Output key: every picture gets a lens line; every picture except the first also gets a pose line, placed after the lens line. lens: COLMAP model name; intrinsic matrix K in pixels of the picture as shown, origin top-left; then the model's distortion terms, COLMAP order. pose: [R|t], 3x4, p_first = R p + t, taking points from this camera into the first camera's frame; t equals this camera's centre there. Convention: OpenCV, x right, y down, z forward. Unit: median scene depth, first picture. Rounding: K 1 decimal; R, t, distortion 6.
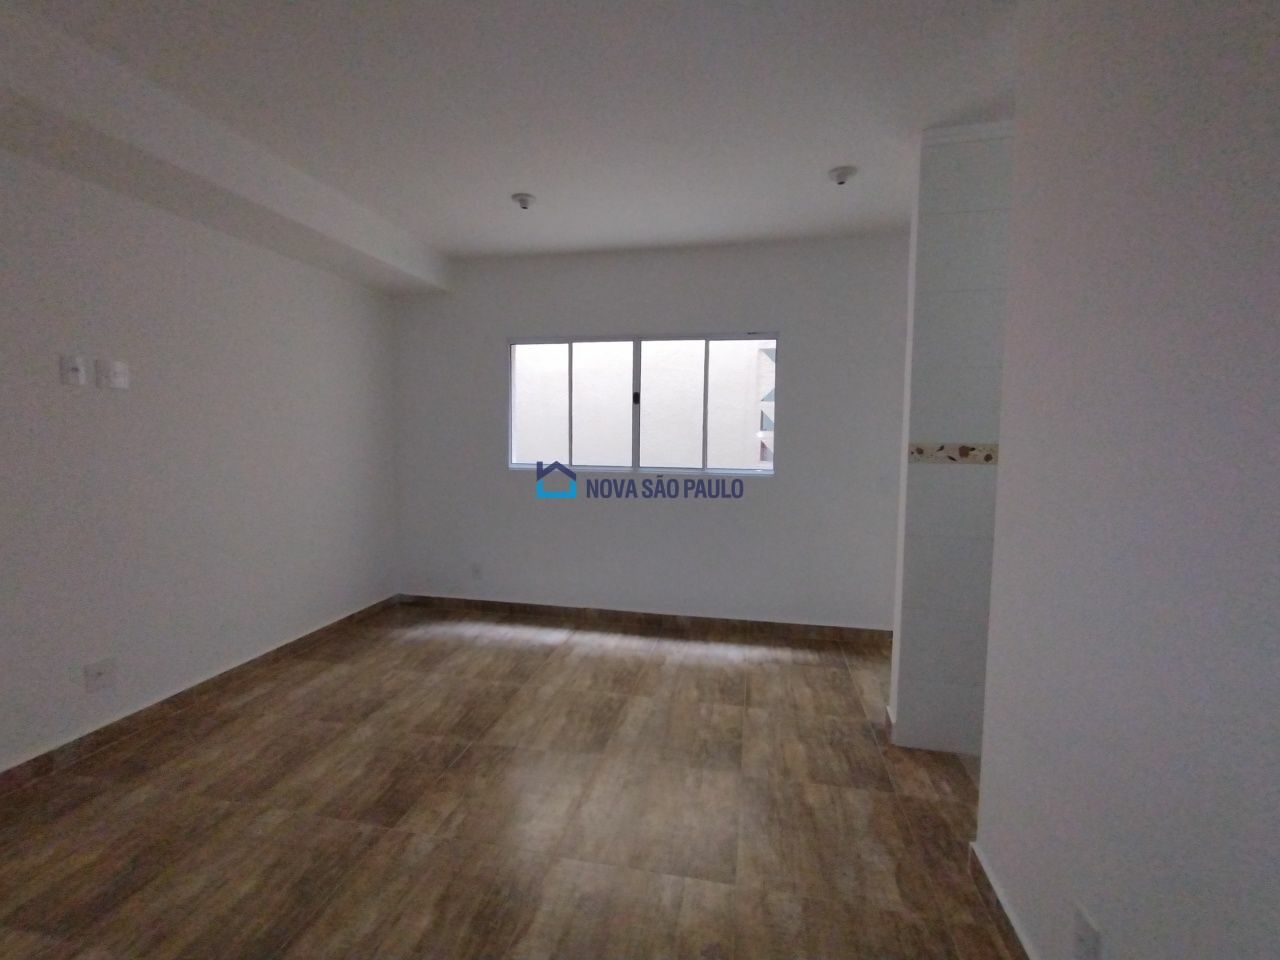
lens RADIAL K [[571.6, 0, 640.0], [0, 571.6, 480.0], [0, 0, 1]] dist [-0.001749, 0.000277]
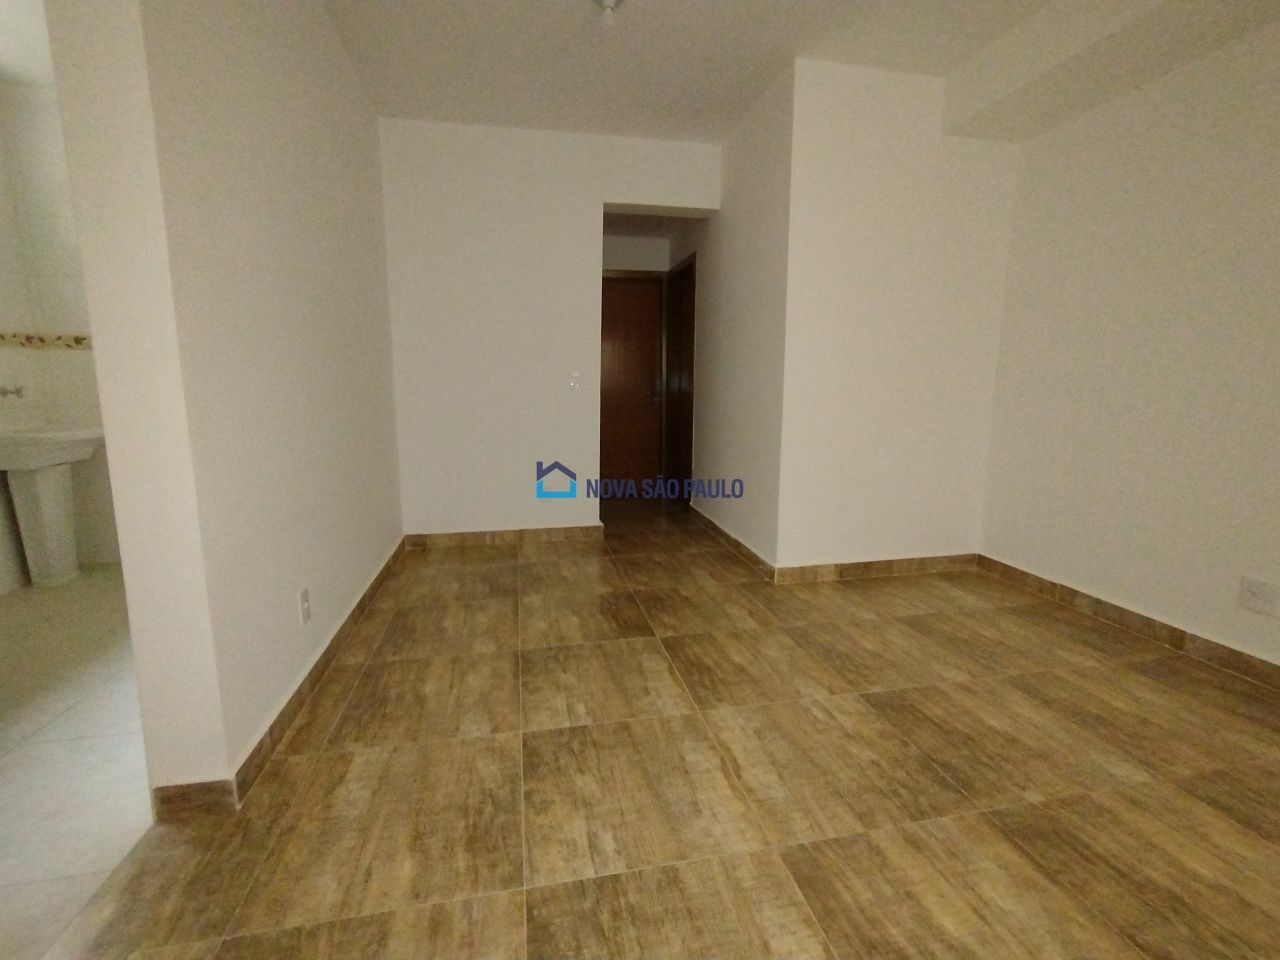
lens RADIAL K [[571.6, 0, 640.0], [0, 571.6, 480.0], [0, 0, 1]] dist [-0.001749, 0.000277]
pose [[-0.914093, 0.053527, -0.401956, 0.302921], [-0.047131, 0.970508, 0.236418, 0.008436], [0.402756, 0.235053, -0.884611, 1.579073]]
